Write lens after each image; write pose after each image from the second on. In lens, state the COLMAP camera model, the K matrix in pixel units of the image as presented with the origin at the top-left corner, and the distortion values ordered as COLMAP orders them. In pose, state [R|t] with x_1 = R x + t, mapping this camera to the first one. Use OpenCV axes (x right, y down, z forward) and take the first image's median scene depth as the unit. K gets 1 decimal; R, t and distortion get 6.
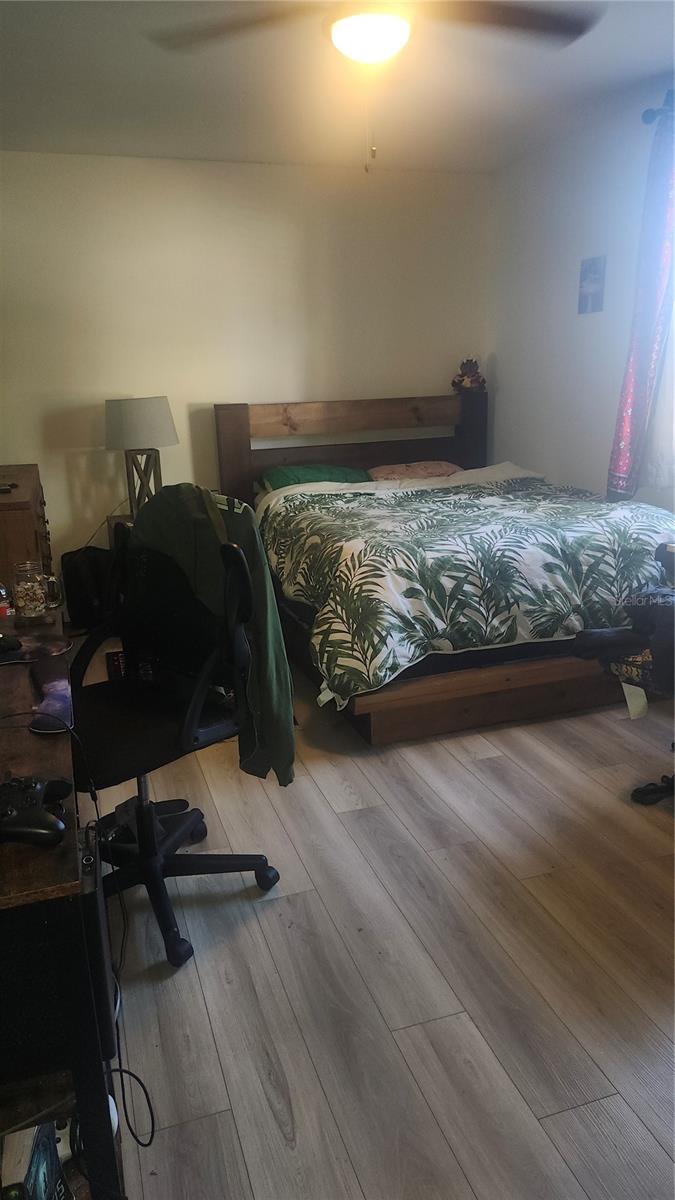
lens RADIAL K [[843.3, 0, 337.5], [0, 843.3, 600.0], [0, 0, 1]] dist [0.115424, -0.164914]
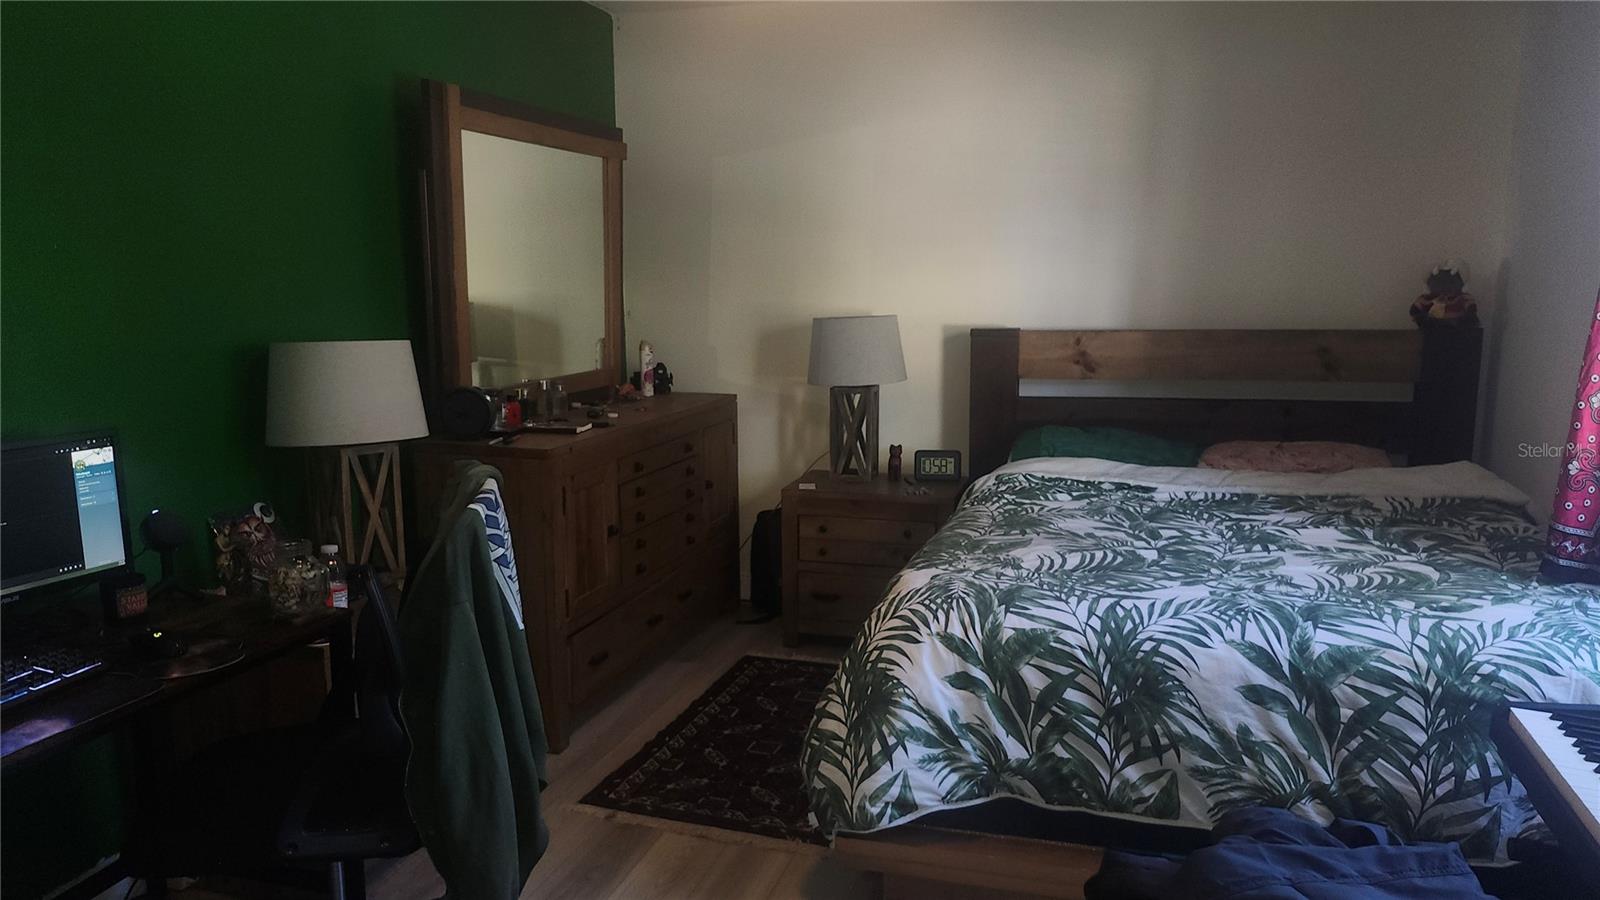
lens RADIAL K [[1124.4, 0, 768.7], [0, 1124.4, 447.5], [0, 0, 1]] dist [0.115424, -0.164914]
pose [[0.816207, 0.114011, -0.566399, 0.384386], [-0.166851, 0.985081, -0.042152, -0.106813], [0.553143, 0.128909, 0.823053, 0.265050]]
